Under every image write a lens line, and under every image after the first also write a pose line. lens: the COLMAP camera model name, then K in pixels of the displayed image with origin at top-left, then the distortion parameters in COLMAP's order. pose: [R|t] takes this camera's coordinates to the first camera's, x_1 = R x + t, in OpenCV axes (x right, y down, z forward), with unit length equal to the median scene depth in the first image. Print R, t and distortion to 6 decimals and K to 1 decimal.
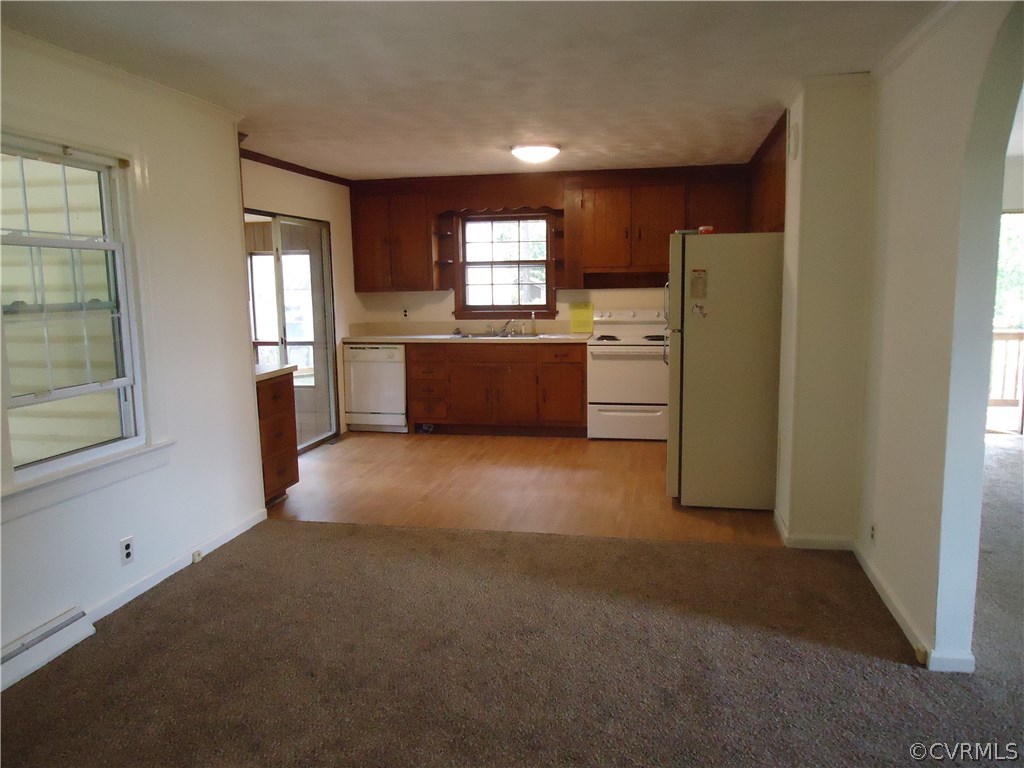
lens RADIAL K [[751.4, 0, 514.8], [0, 751.4, 384.3], [0, 0, 1]] dist [-0.004609, 0.000310]
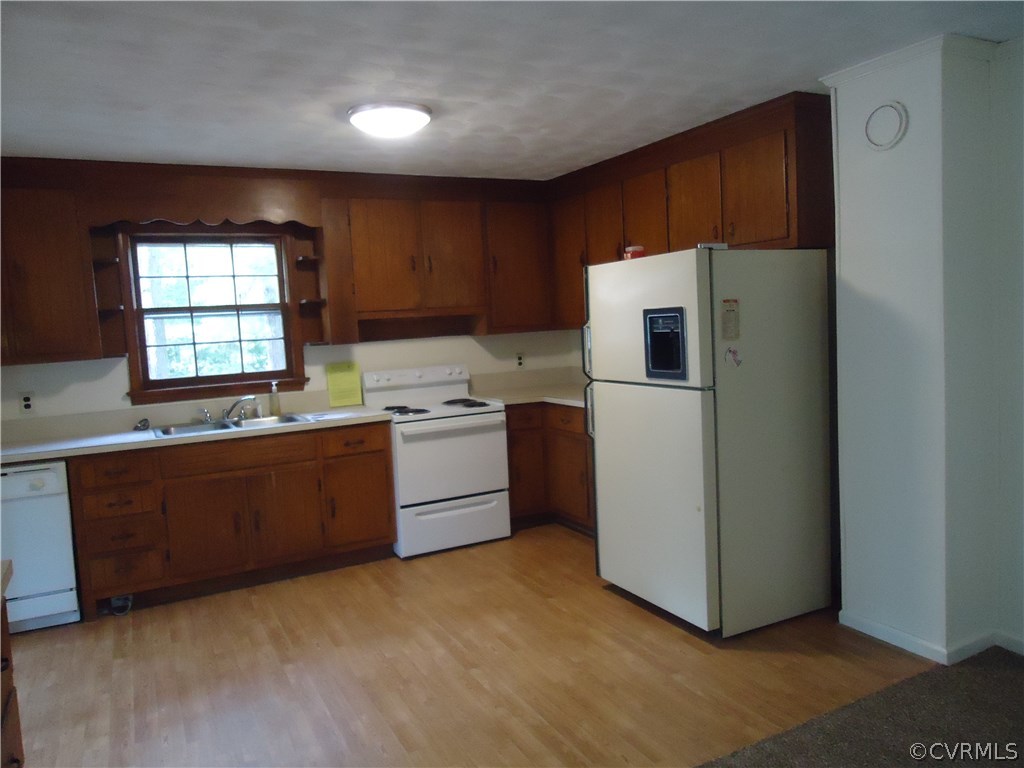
lens RADIAL K [[751.4, 0, 514.8], [0, 751.4, 384.3], [0, 0, 1]] dist [-0.004609, 0.000310]
pose [[0.775224, -0.081439, 0.626415, -0.225640], [0.126935, 0.991511, -0.028185, -0.049980], [-0.618802, 0.101364, 0.778980, 0.367500]]
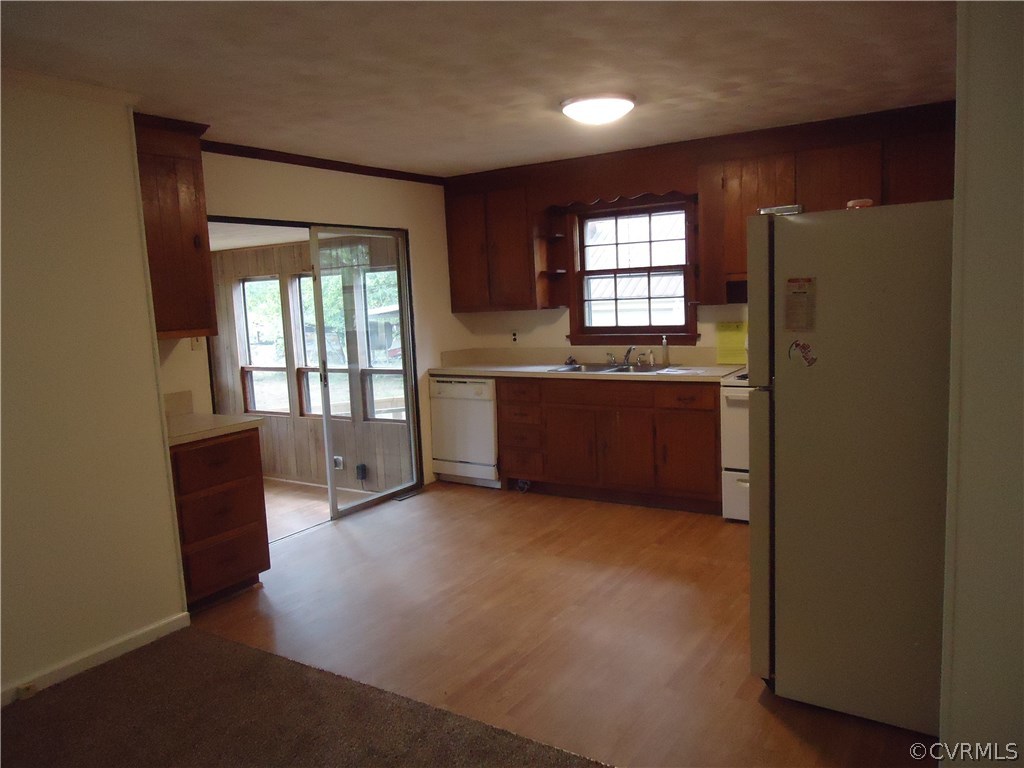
lens RADIAL K [[751.4, 0, 514.8], [0, 751.4, 384.3], [0, 0, 1]] dist [-0.004609, 0.000310]
pose [[0.931778, 0.017391, -0.362611, 0.158156], [-0.019826, 0.999799, -0.002996, -0.044151], [0.362486, 0.009981, 0.931936, 0.263183]]
